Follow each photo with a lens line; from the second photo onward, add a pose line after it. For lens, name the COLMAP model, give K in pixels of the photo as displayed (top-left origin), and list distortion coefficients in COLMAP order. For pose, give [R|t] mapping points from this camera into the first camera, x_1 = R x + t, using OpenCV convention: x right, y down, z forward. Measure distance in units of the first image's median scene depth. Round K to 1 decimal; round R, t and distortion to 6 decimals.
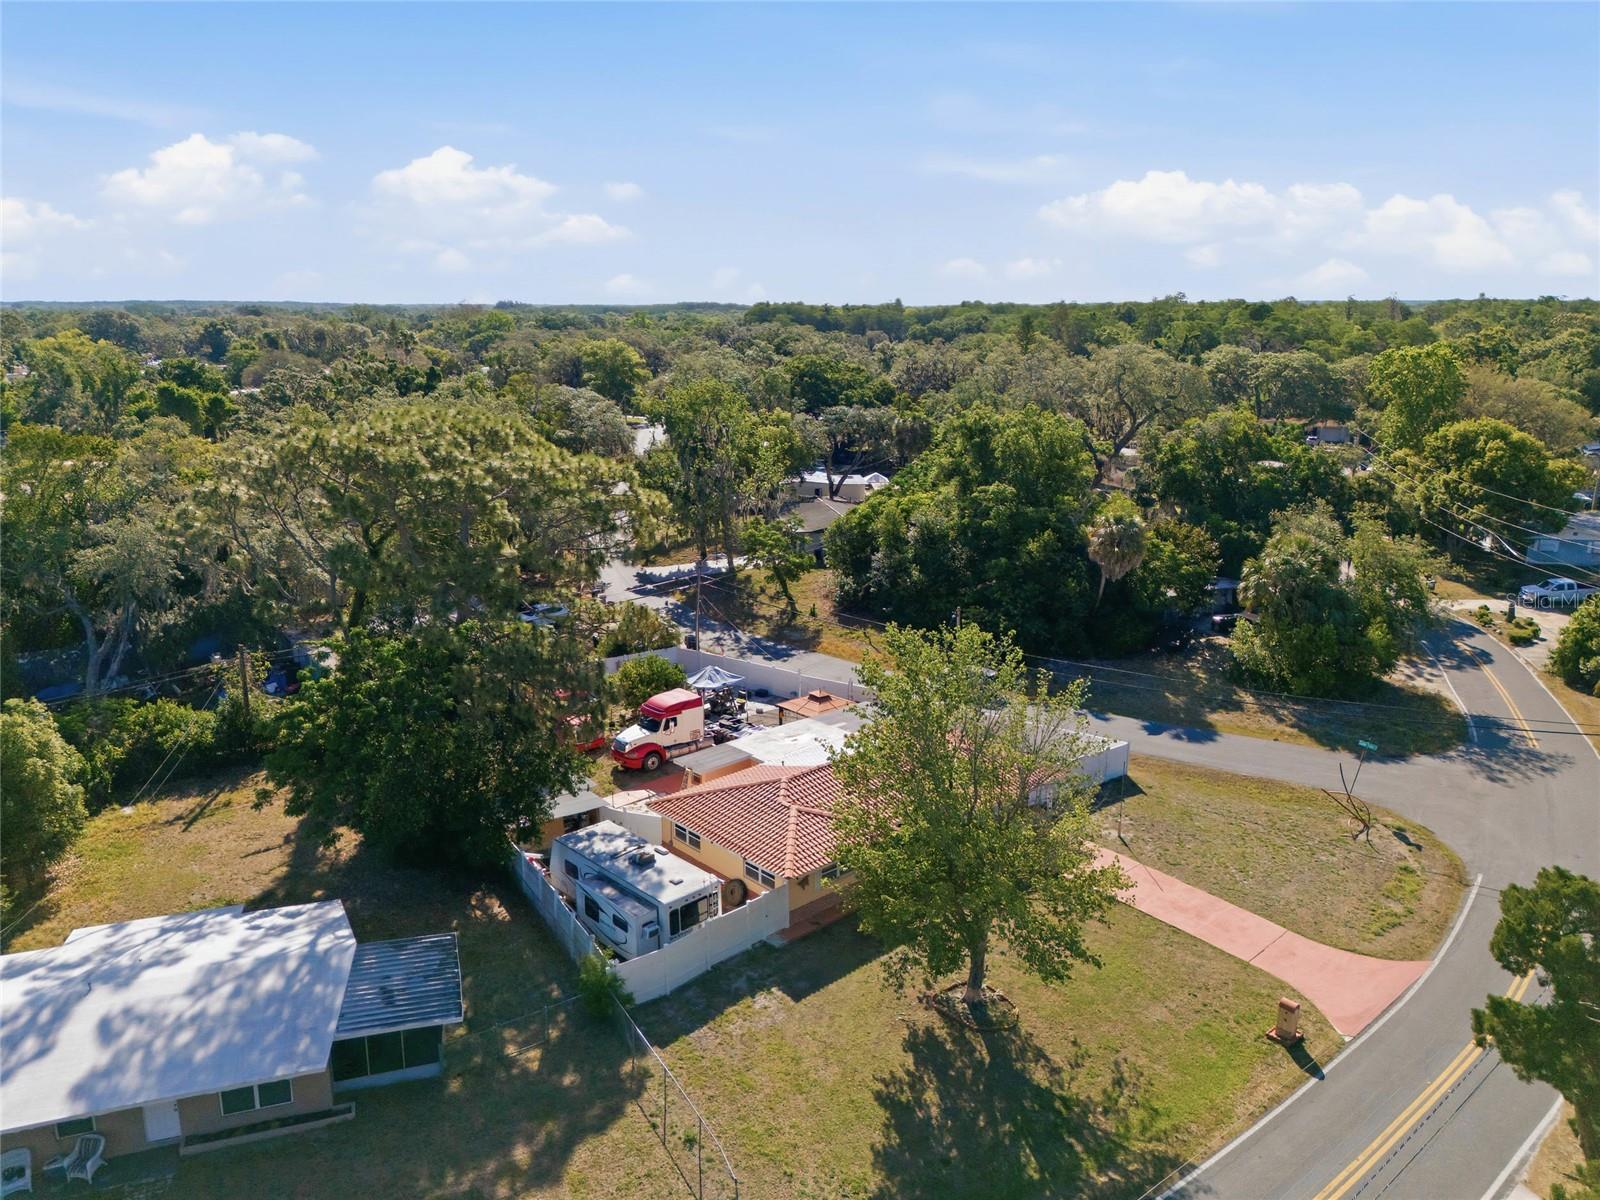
lens RADIAL K [[1170.6, 0, 800.6], [0, 1170.6, 604.1], [0, 0, 1]] dist [0.091268, -0.100949]
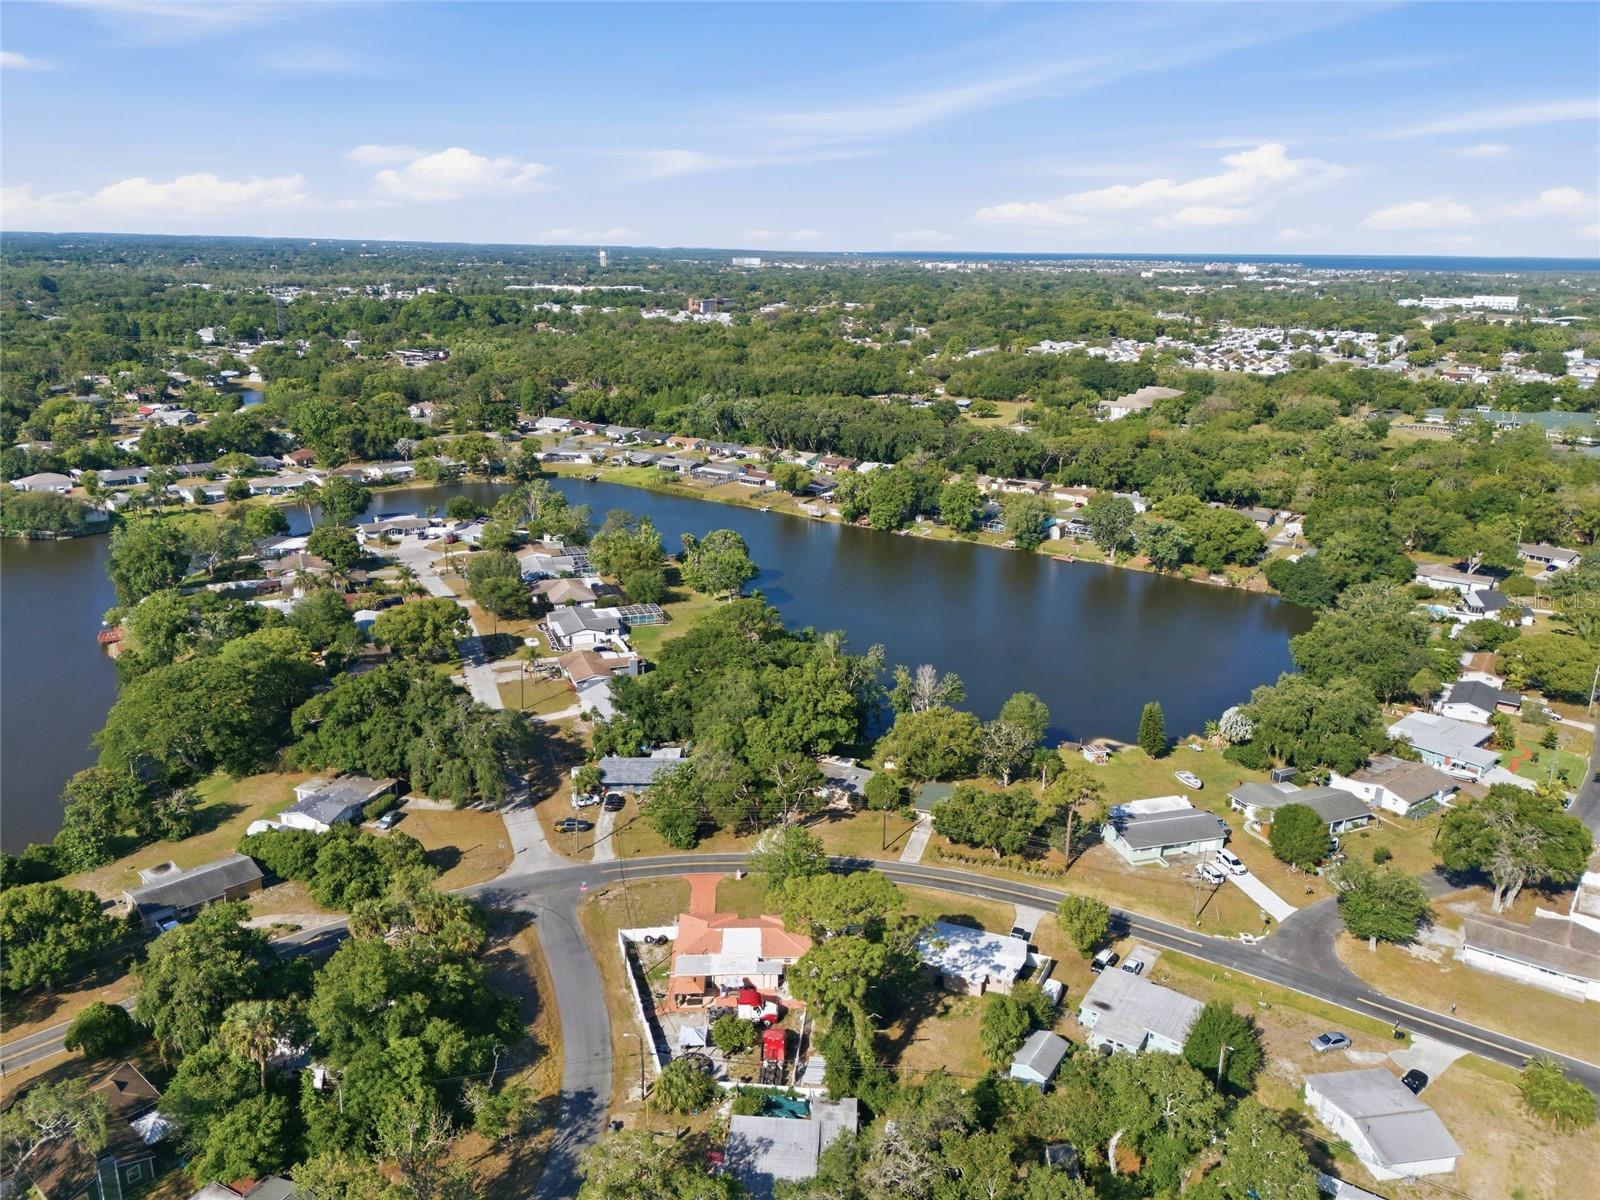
lens RADIAL K [[1170.6, 0, 800.6], [0, 1170.6, 604.1], [0, 0, 1]] dist [0.091268, -0.100949]
pose [[-0.772330, -0.195484, 0.604394, -2.028697], [0.140220, 0.875533, 0.462363, -2.314735], [-0.619552, 0.441845, -0.648790, 3.031463]]
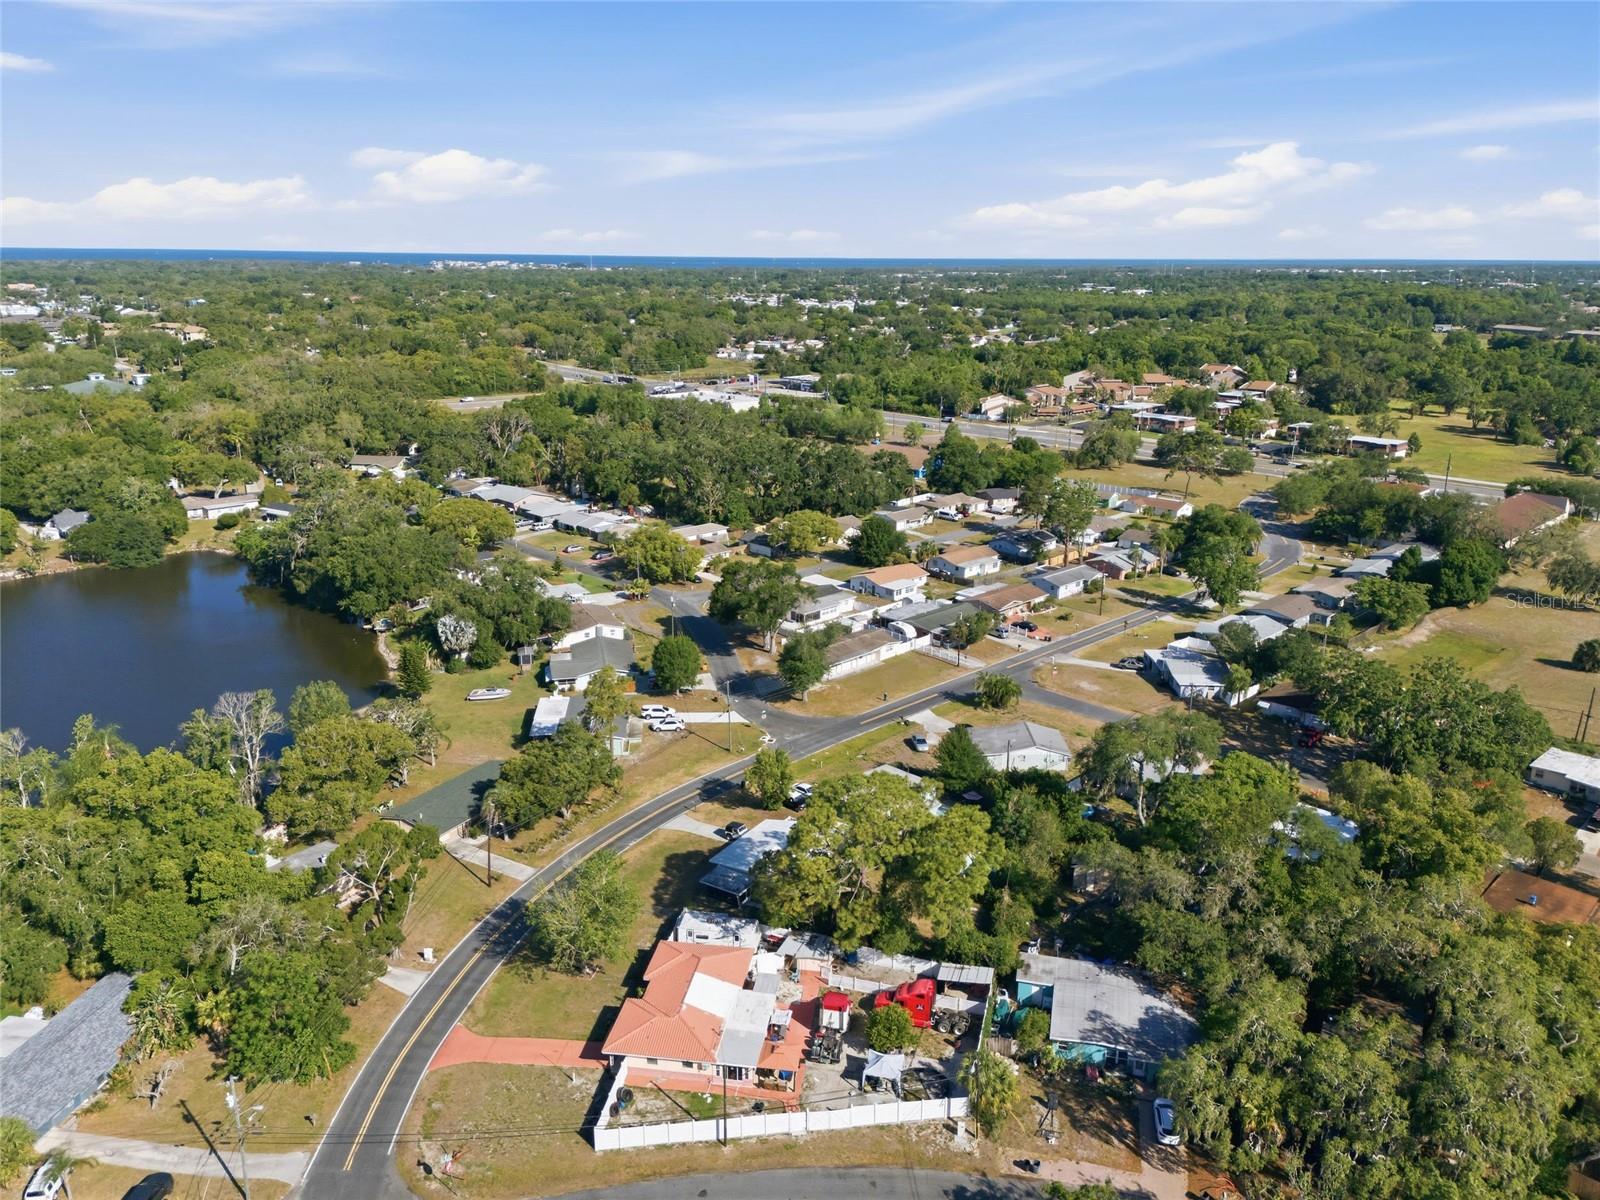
lens RADIAL K [[1170.6, 0, 800.6], [0, 1170.6, 604.1], [0, 0, 1]] dist [0.091268, -0.100949]
pose [[-0.767519, 0.177521, -0.615955, 1.301514], [-0.163241, 0.875084, 0.455611, -1.757412], [0.619892, 0.450239, -0.642665, 2.678451]]
